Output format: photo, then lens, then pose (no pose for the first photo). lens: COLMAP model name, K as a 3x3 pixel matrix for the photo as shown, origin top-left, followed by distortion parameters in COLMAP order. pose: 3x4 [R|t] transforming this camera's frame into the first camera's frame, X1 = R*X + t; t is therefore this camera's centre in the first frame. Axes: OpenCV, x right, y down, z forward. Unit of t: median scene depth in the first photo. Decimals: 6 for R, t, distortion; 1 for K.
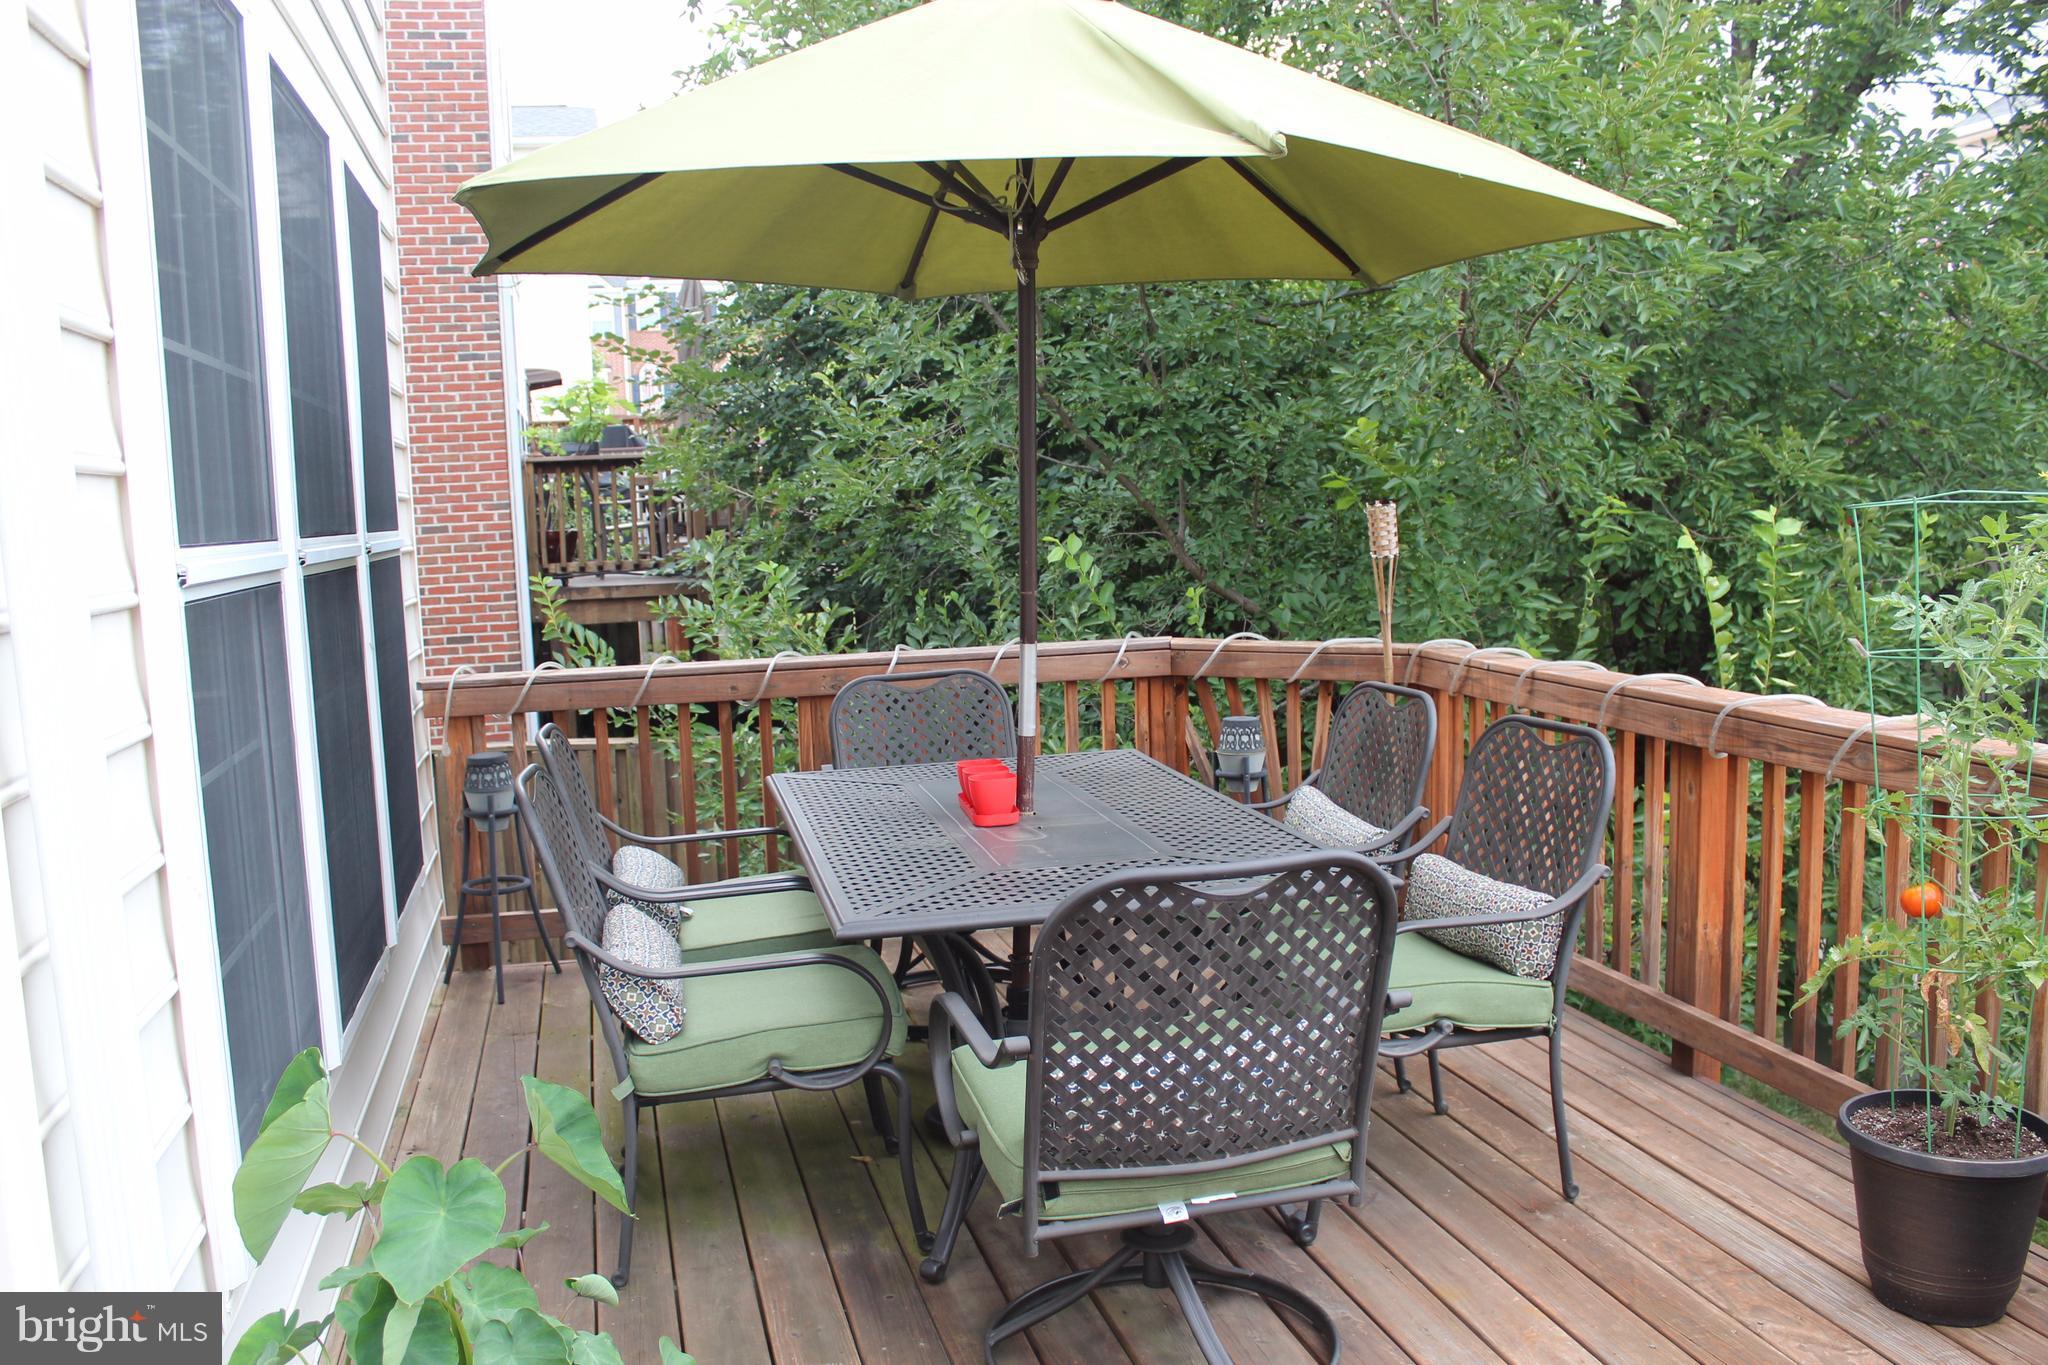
lens RADIAL K [[1744.8, 0, 1013.4], [0, 1744.8, 696.4], [0, 0, 1]] dist [-0.145625, 0.112154]
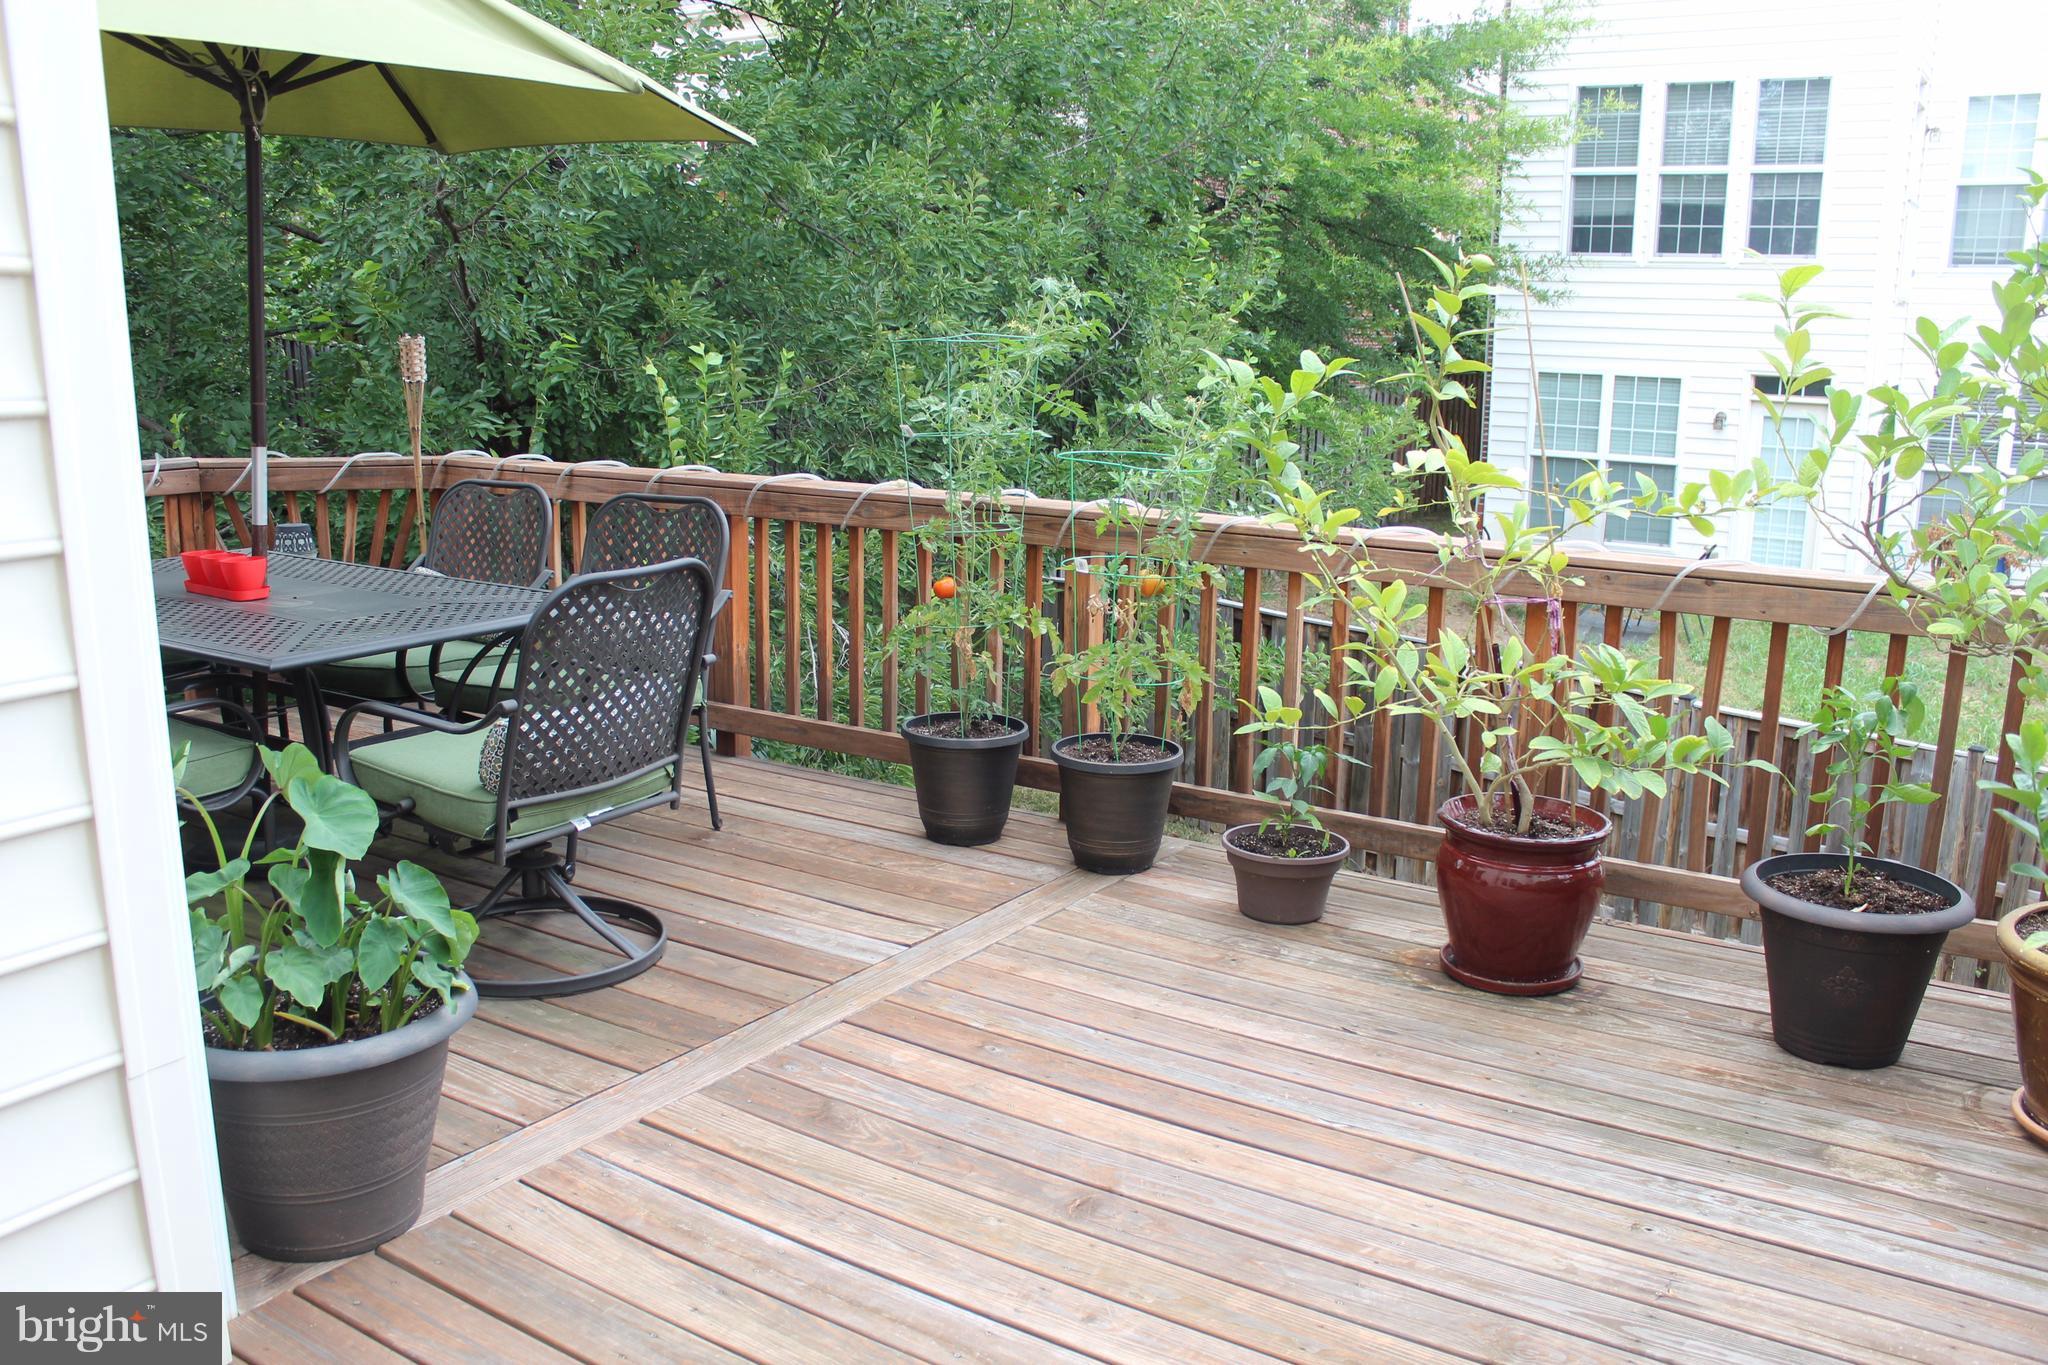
lens RADIAL K [[1744.8, 0, 1027.4], [0, 1744.8, 681.7], [0, 0, 1]] dist [-0.145625, 0.112154]
pose [[0.731116, -0.098471, 0.675109, -0.392950], [0.043472, 0.994242, 0.097941, 0.037459], [-0.680866, -0.042258, 0.731187, -0.200089]]
